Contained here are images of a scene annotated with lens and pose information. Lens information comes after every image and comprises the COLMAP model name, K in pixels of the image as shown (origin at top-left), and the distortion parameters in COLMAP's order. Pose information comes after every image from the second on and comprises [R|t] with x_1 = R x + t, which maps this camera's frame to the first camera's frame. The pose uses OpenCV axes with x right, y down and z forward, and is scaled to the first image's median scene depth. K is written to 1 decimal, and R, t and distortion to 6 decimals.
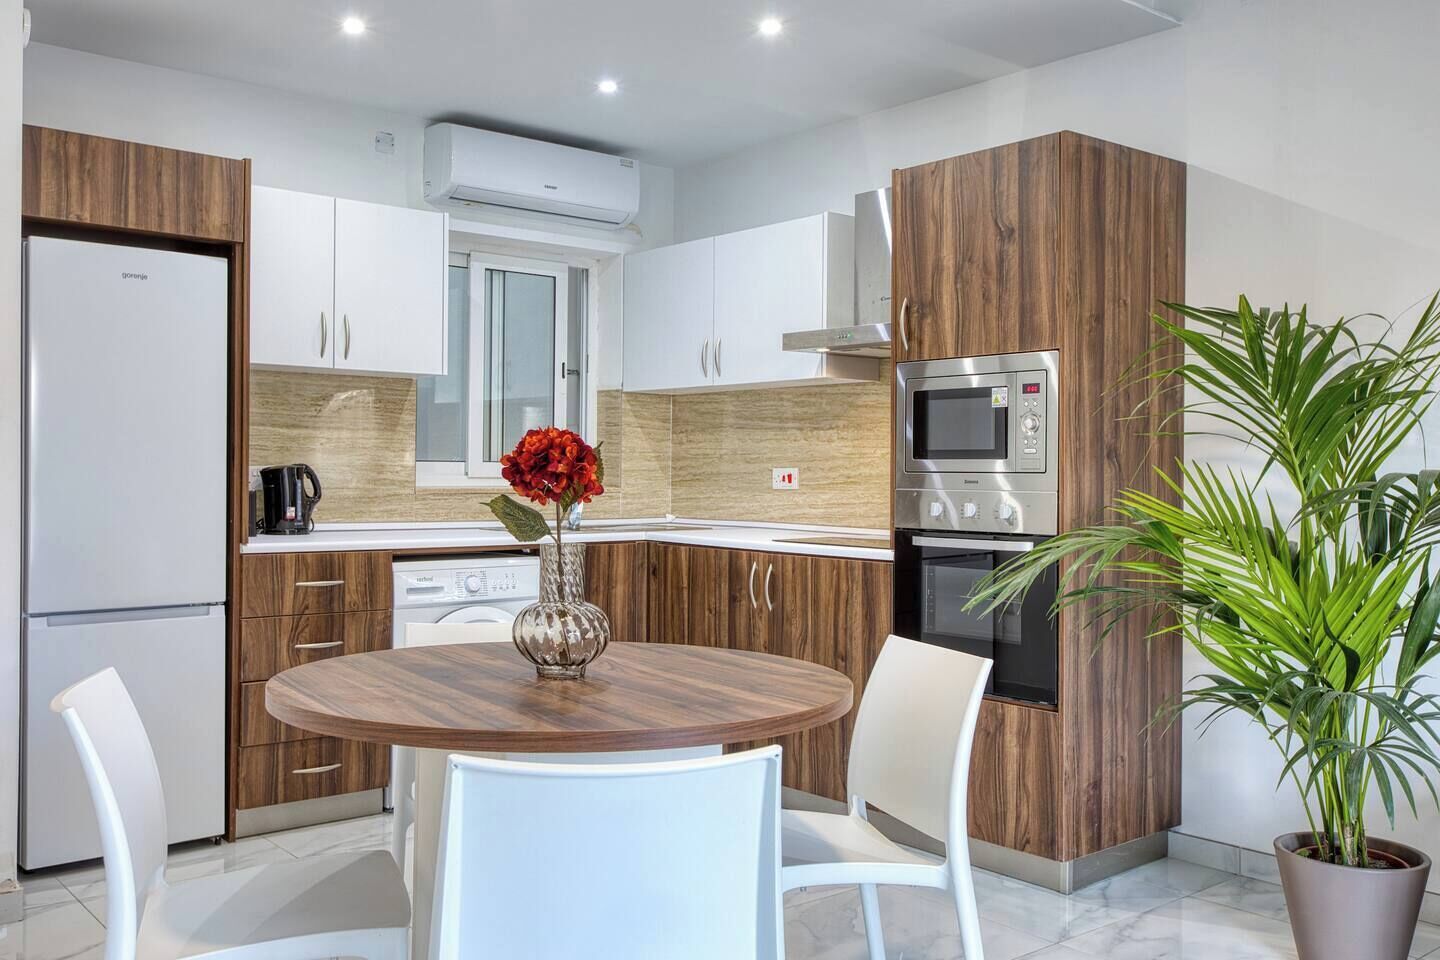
lens RADIAL K [[1281.6, 0, 723.1], [0, 1281.6, 468.6], [0, 0, 1]] dist [0.007268, -0.035214]
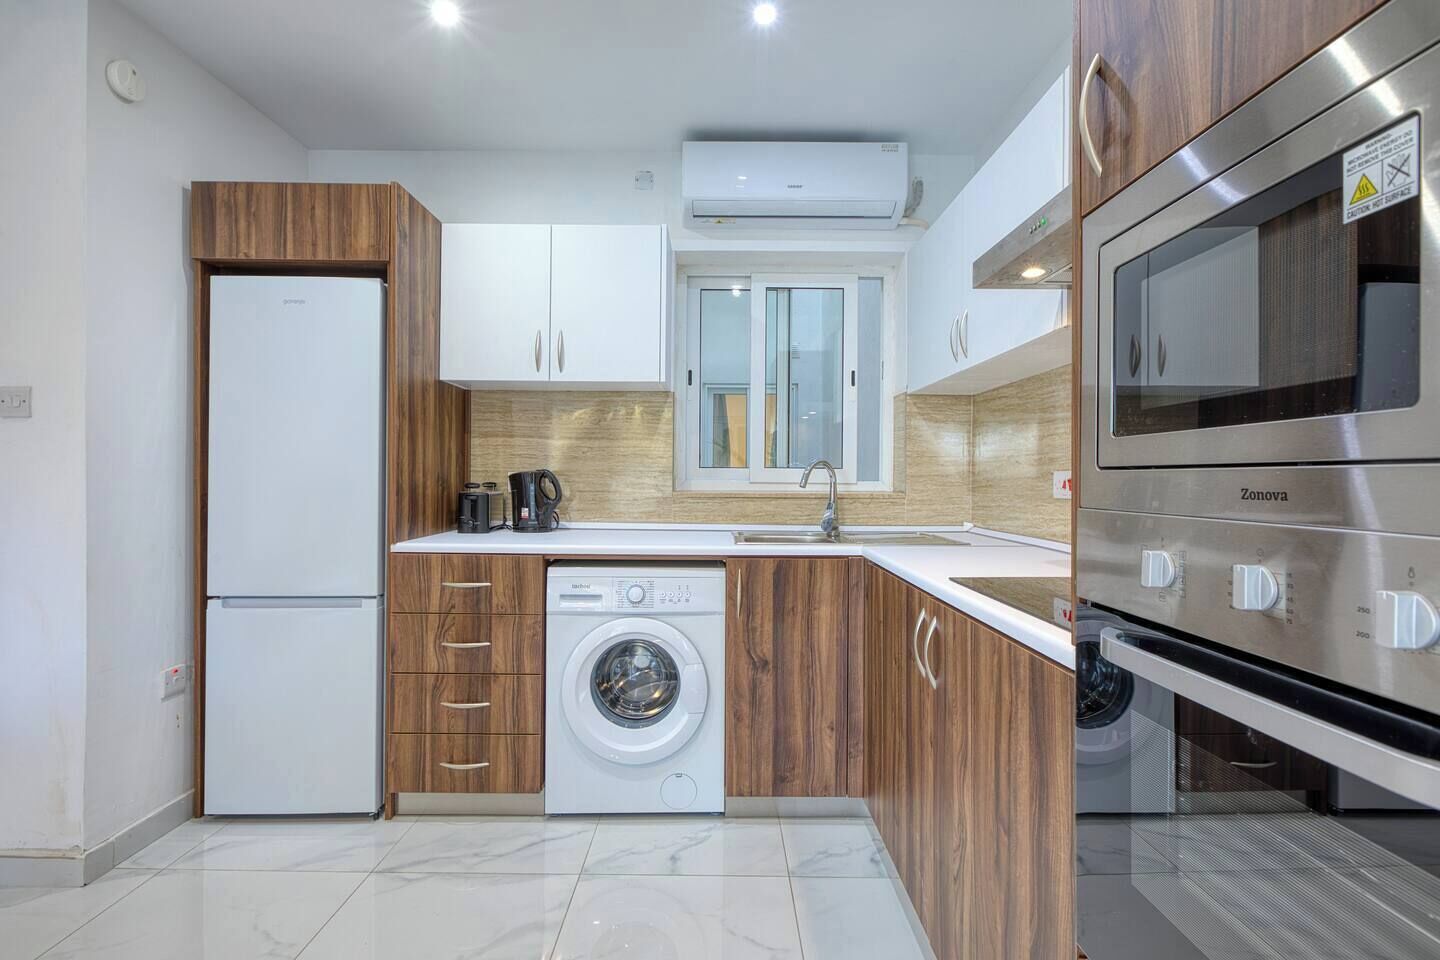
lens RADIAL K [[658.9, 0, 713.3], [0, 658.9, 476.8], [0, 0, 1]] dist [-0.003770, 0.000773]
pose [[0.766500, -0.003579, -0.642235, 0.193667], [0.000829, 0.999989, -0.004584, 0.006653], [0.642244, 0.002981, 0.766494, 0.794836]]
